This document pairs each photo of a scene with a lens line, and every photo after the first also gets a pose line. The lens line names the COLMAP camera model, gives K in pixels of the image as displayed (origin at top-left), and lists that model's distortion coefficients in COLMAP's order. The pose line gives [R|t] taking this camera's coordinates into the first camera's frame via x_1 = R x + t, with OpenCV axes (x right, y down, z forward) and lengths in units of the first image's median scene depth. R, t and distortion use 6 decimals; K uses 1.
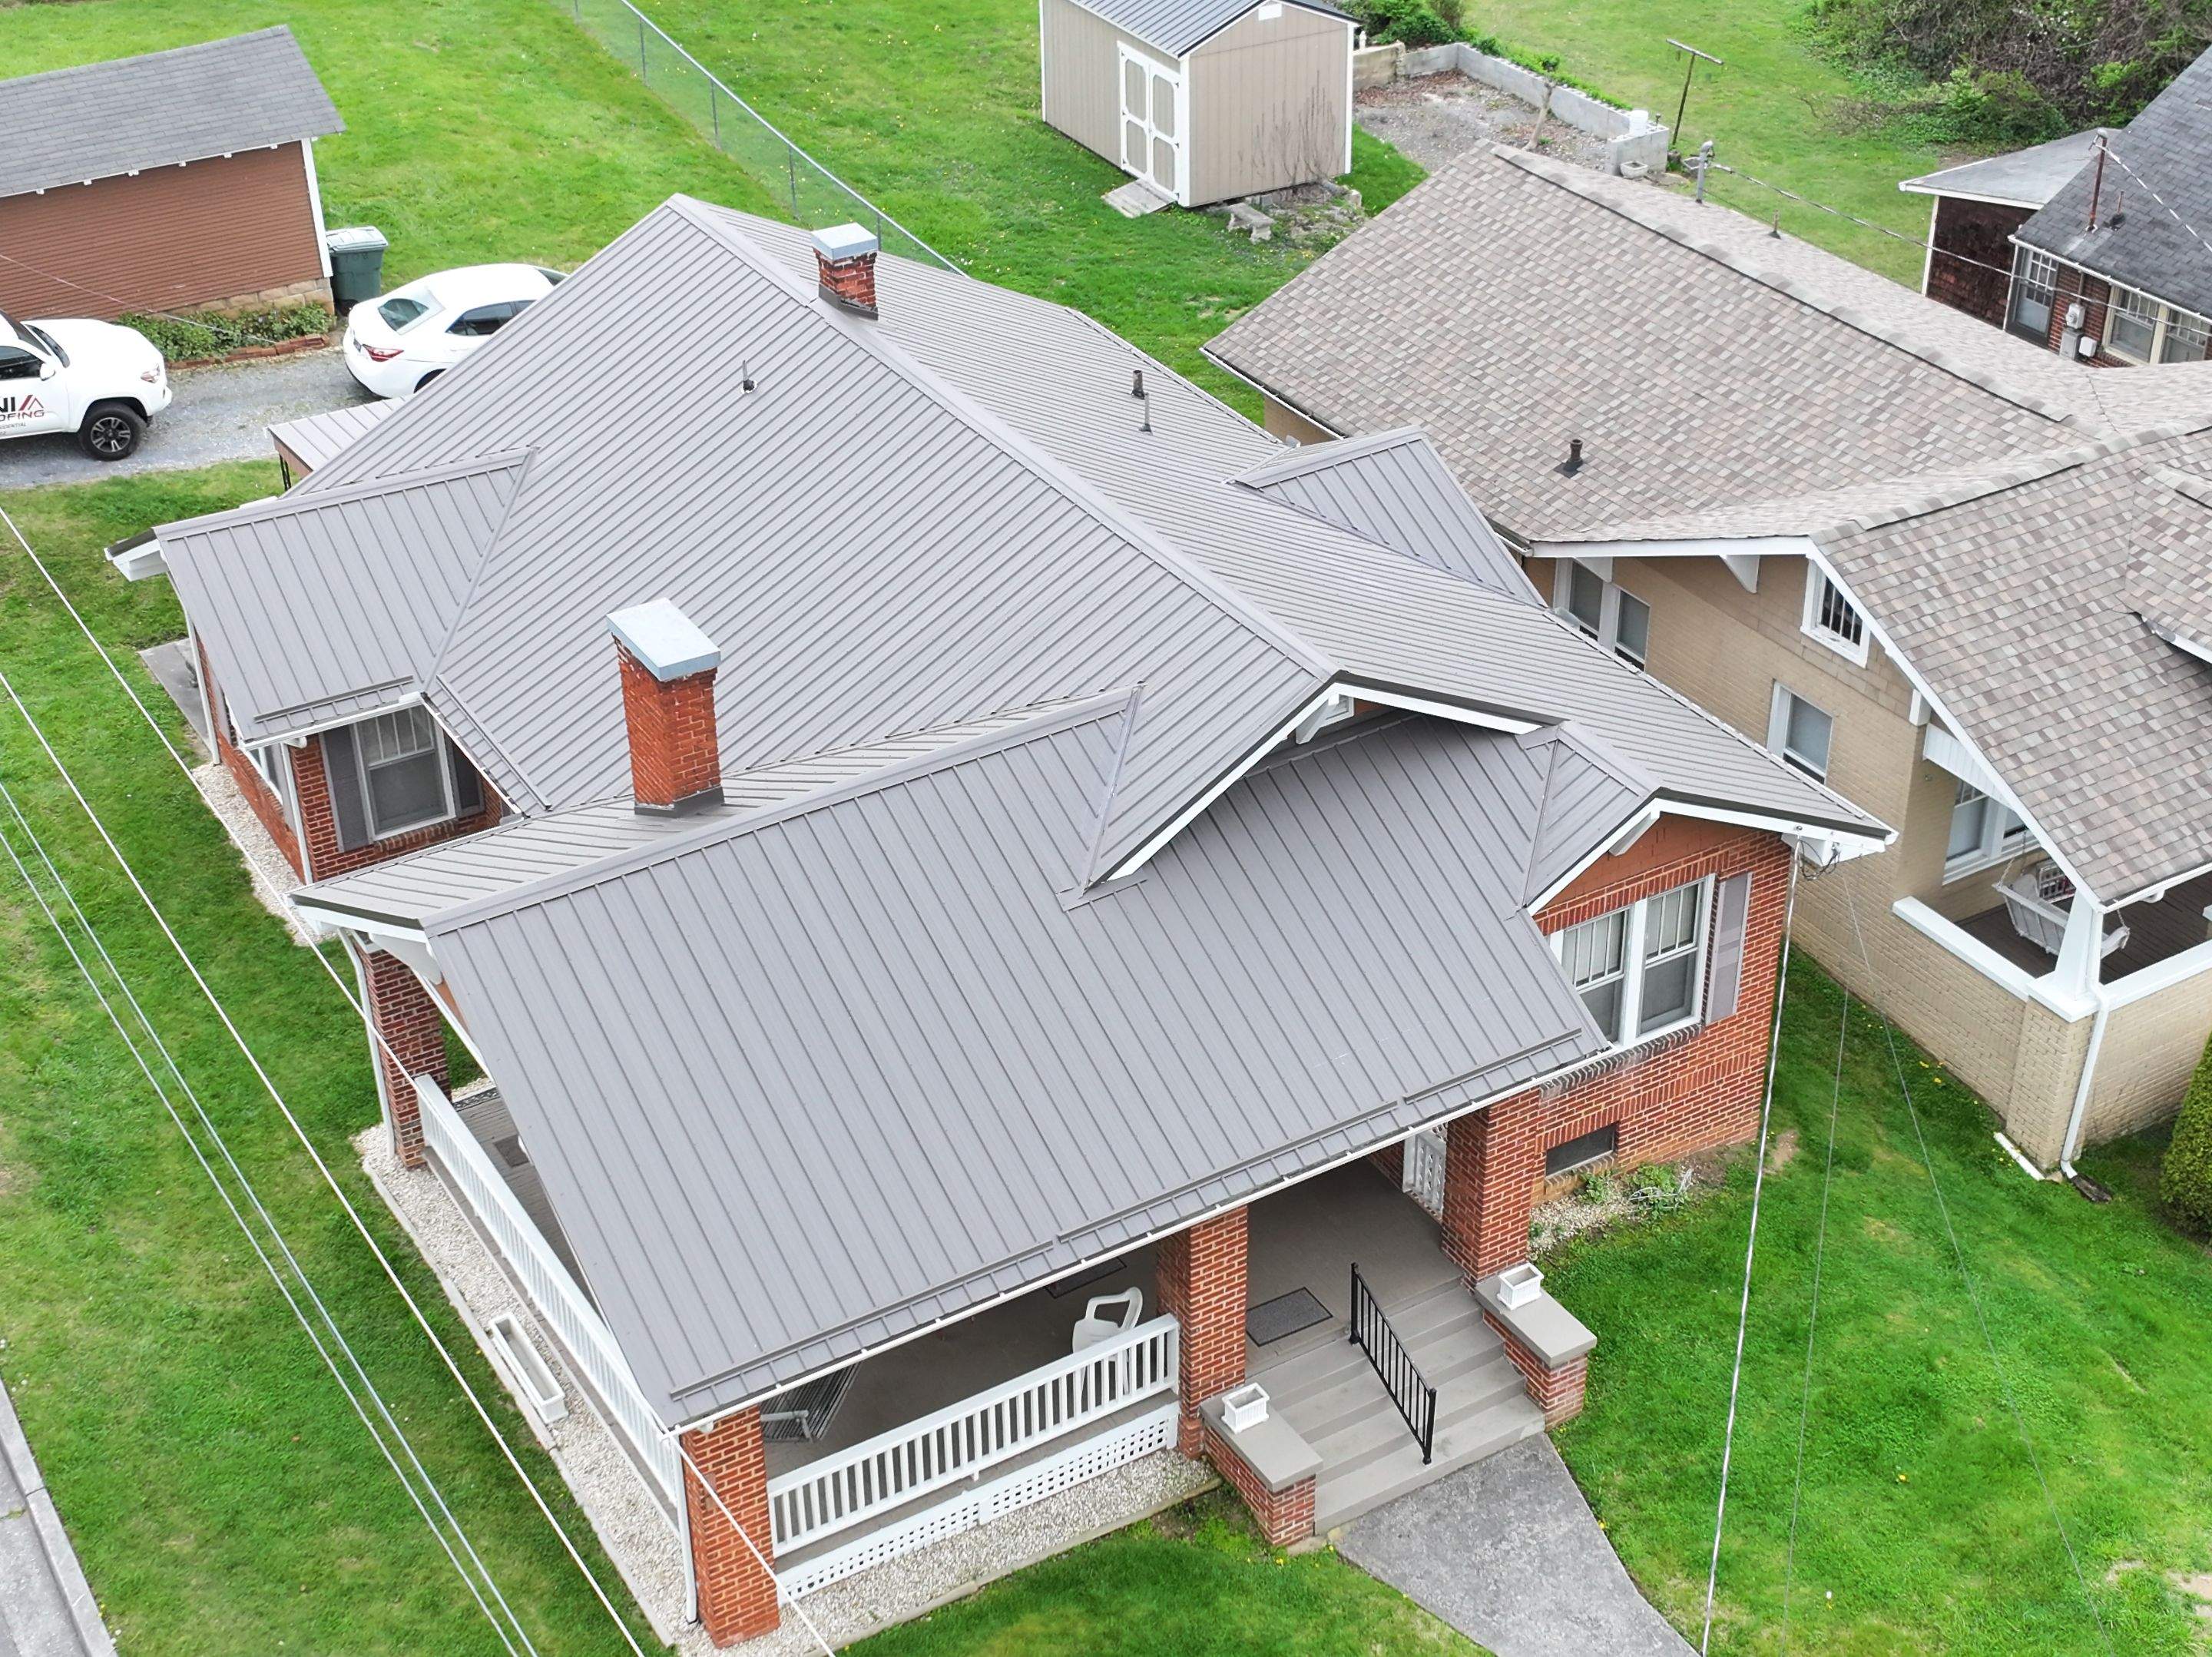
lens RADIAL K [[3120.0, 0, 1099.0], [0, 3120.0, 849.1], [0, 0, 1]] dist [0.006732, 0.000000]
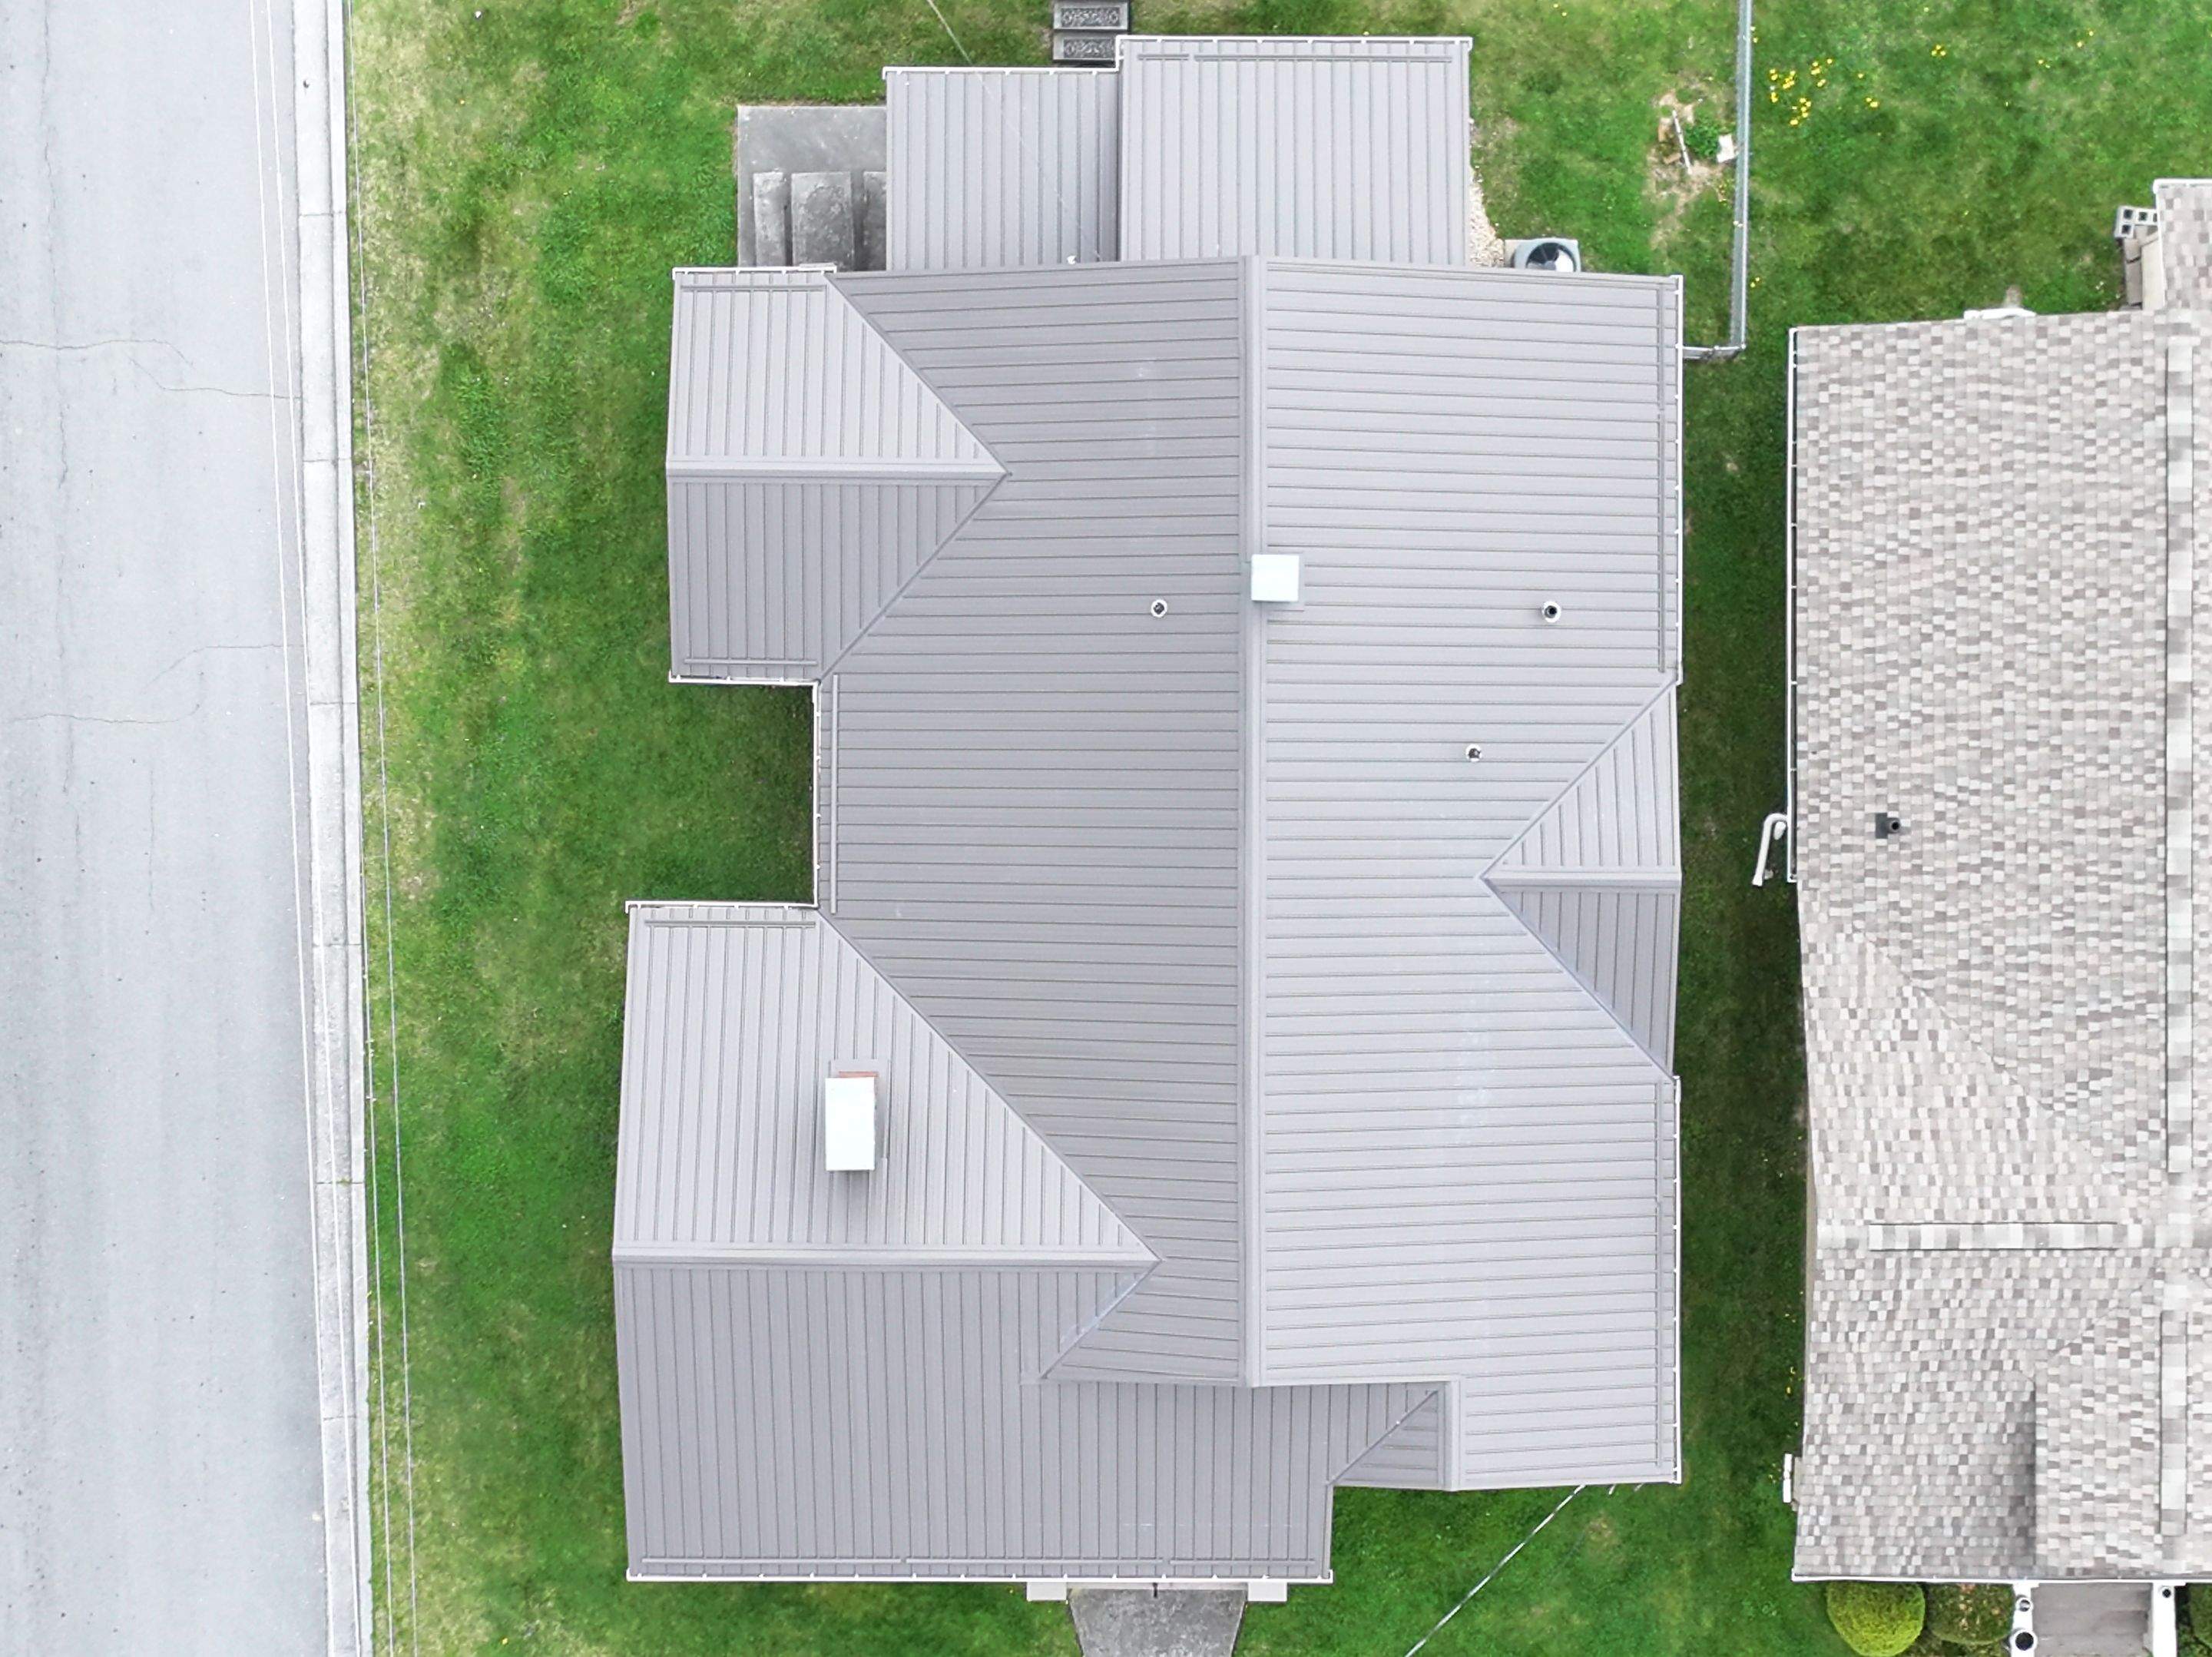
lens RADIAL K [[5111.1, 0, 1093.1], [0, 5111.1, 849.4], [0, 0, 1]] dist [0.006573, 0.000000]
pose [[0.857803, 0.513862, 0.010978, -0.111802], [-0.279454, 0.448361, 0.849045, -1.744326], [0.431370, -0.731381, 0.528206, -0.060542]]
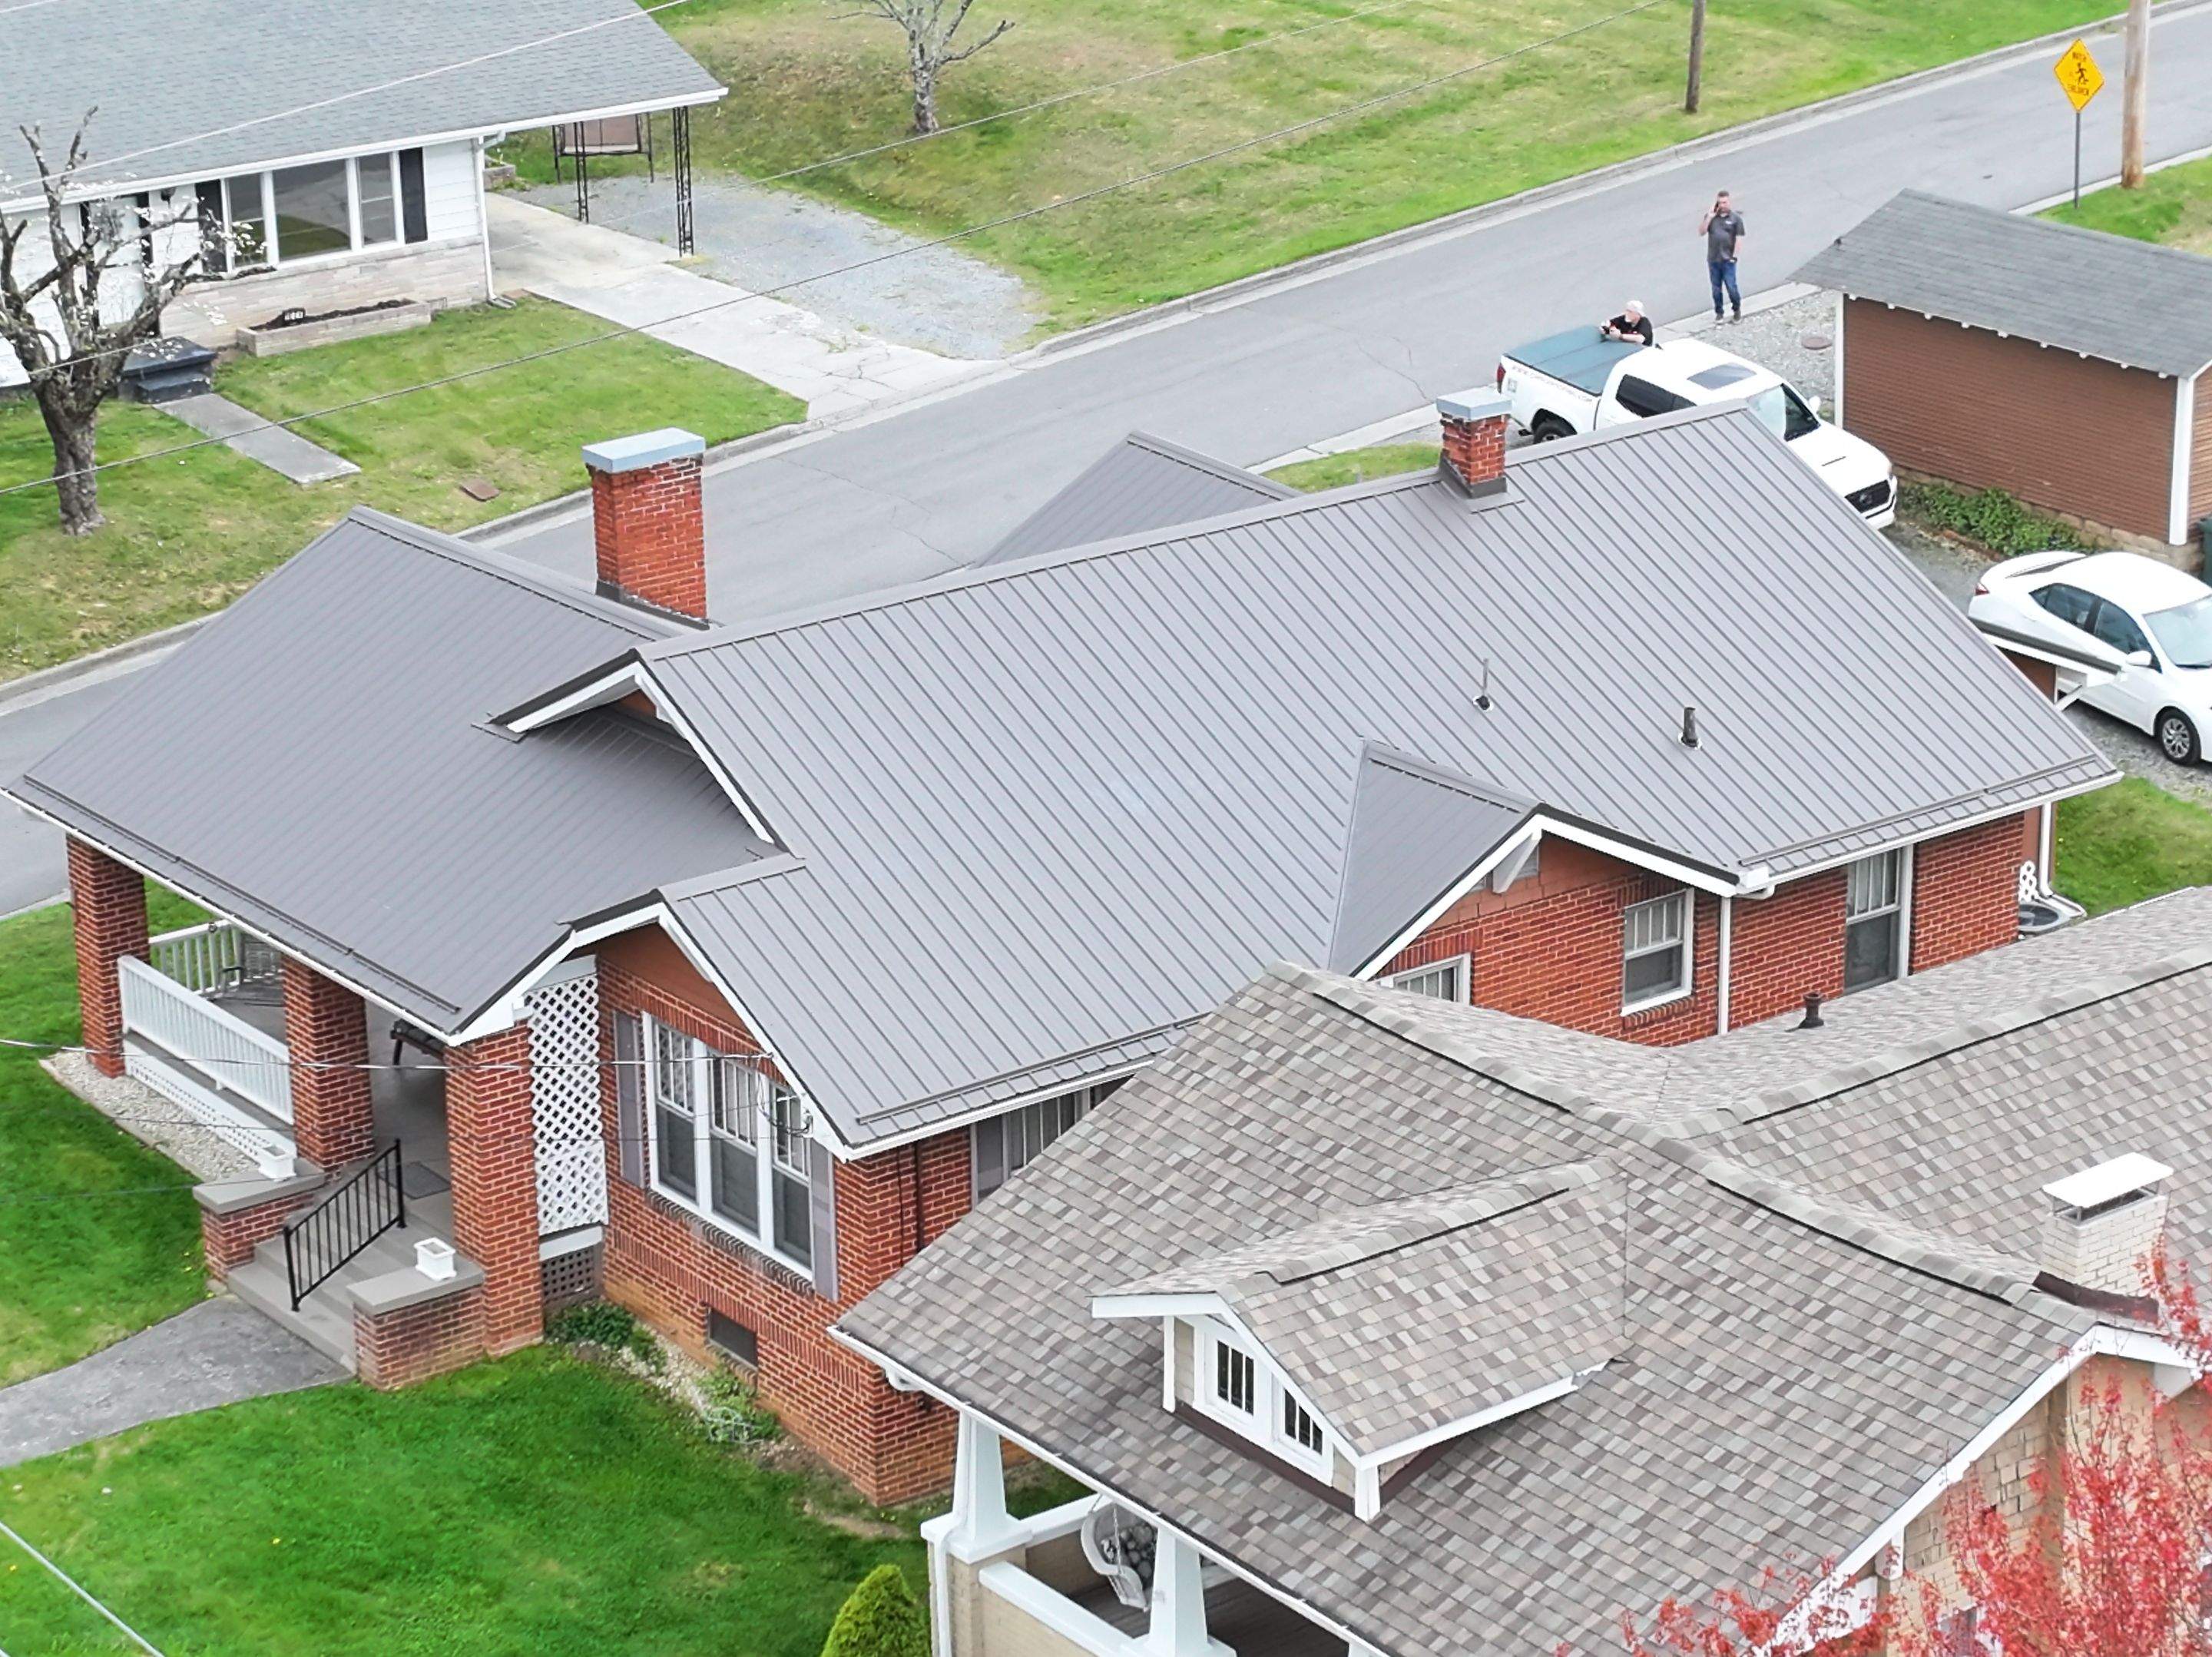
lens RADIAL K [[5130.0, 0, 1102.2], [0, 5130.0, 832.1], [0, 0, 1]] dist [-0.010199, 0.000000]
pose [[0.111005, 0.346076, -0.931617, 1.421017], [-0.521695, 0.818159, 0.241767, -0.417293], [0.845880, 0.459182, 0.271366, 0.574951]]
